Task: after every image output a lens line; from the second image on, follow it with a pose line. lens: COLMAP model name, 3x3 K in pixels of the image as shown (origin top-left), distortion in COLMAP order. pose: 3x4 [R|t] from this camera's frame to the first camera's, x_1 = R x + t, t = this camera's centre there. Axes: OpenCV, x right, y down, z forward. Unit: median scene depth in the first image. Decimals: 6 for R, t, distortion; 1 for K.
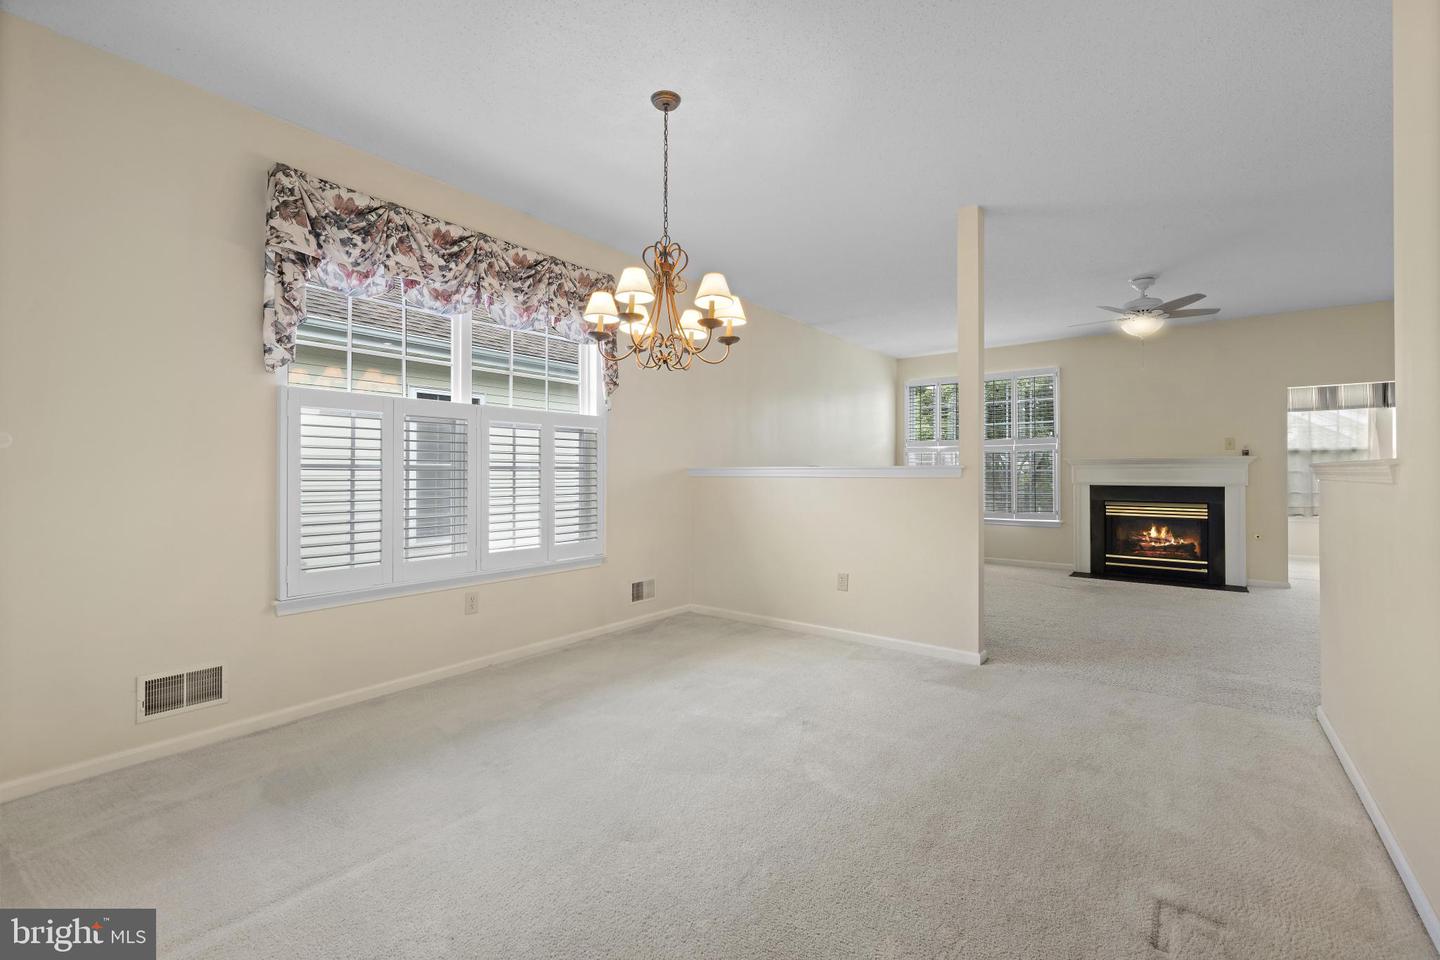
lens RADIAL K [[618.4, 0, 719.3], [0, 618.4, 469.6], [0, 0, 1]] dist [-0.000056, -0.000219]
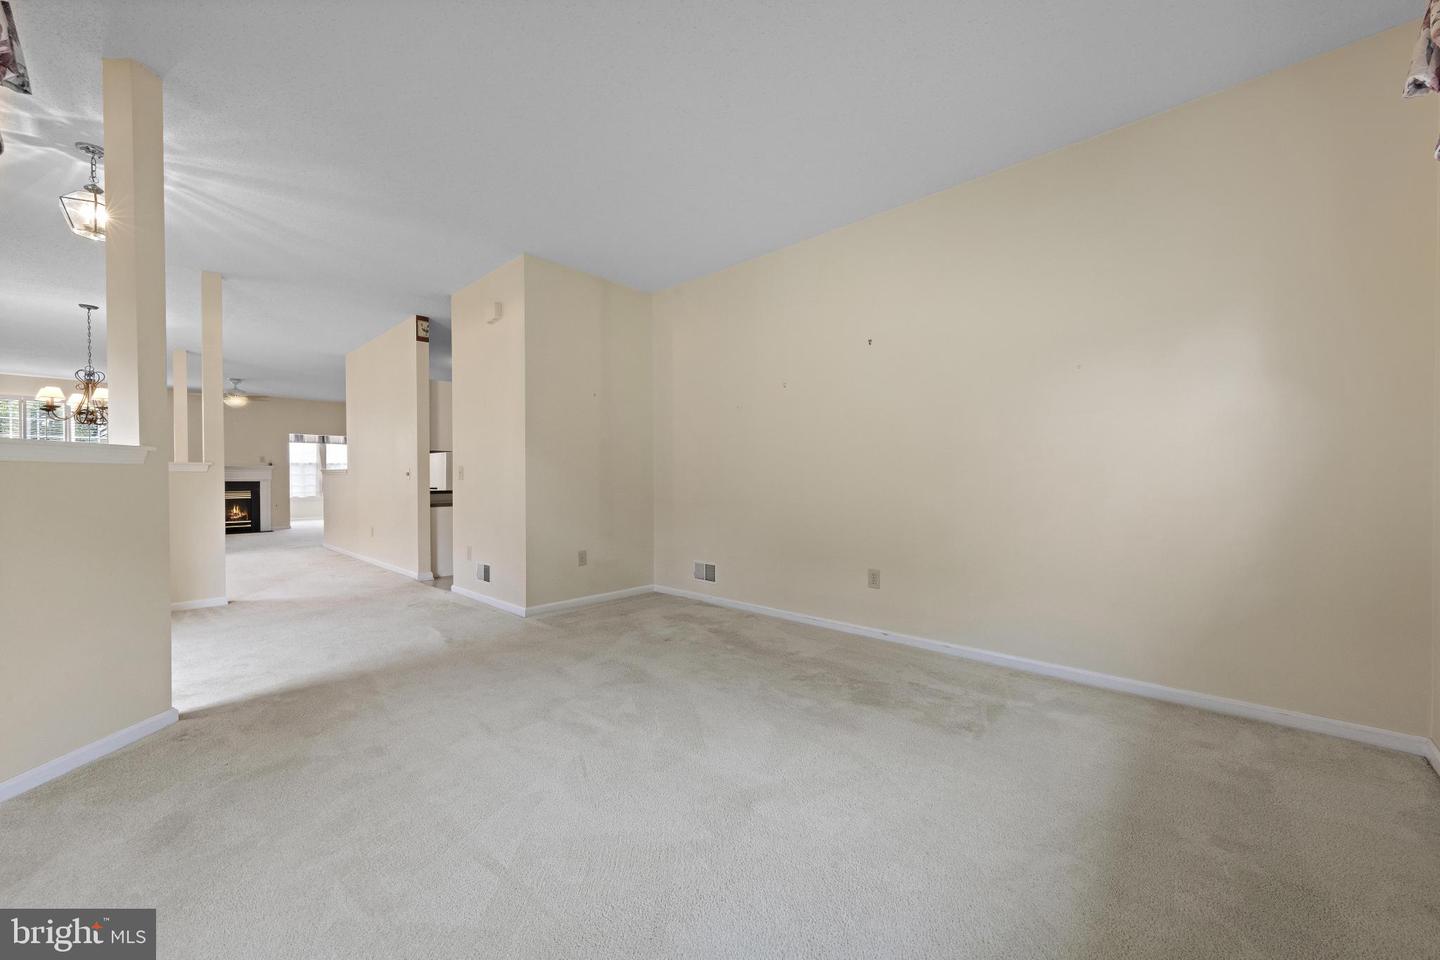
lens RADIAL K [[535.7, 0, 737.9], [0, 535.7, 462.9], [0, 0, 1]] dist [0.013503, 0.000101]
pose [[0.057153, 0.011229, 0.998302, -0.815416], [0.028834, 0.999501, -0.012893, 0.035068], [-0.997949, 0.029522, 0.056801, -0.617503]]
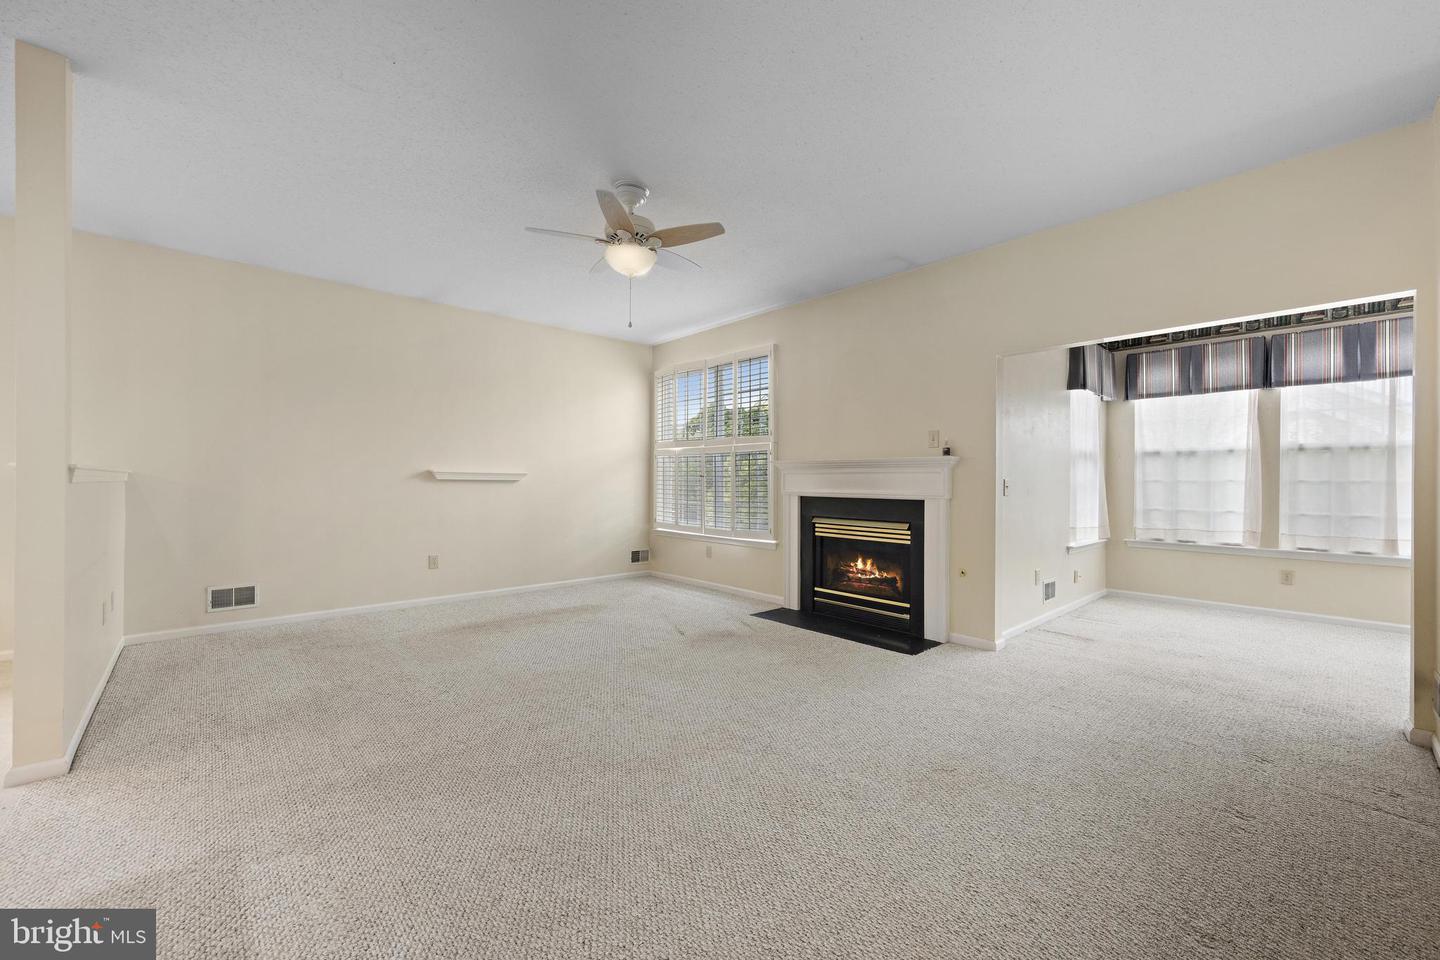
lens RADIAL K [[572.3, 0, 726.8], [0, 572.3, 483.6], [0, 0, 1]] dist [0.006216, 0.000069]
pose [[0.985862, 0.007220, -0.167405, 0.698894], [-0.005635, 0.999935, 0.009942, 0.003687], [0.167466, -0.008858, 0.985838, 0.314401]]
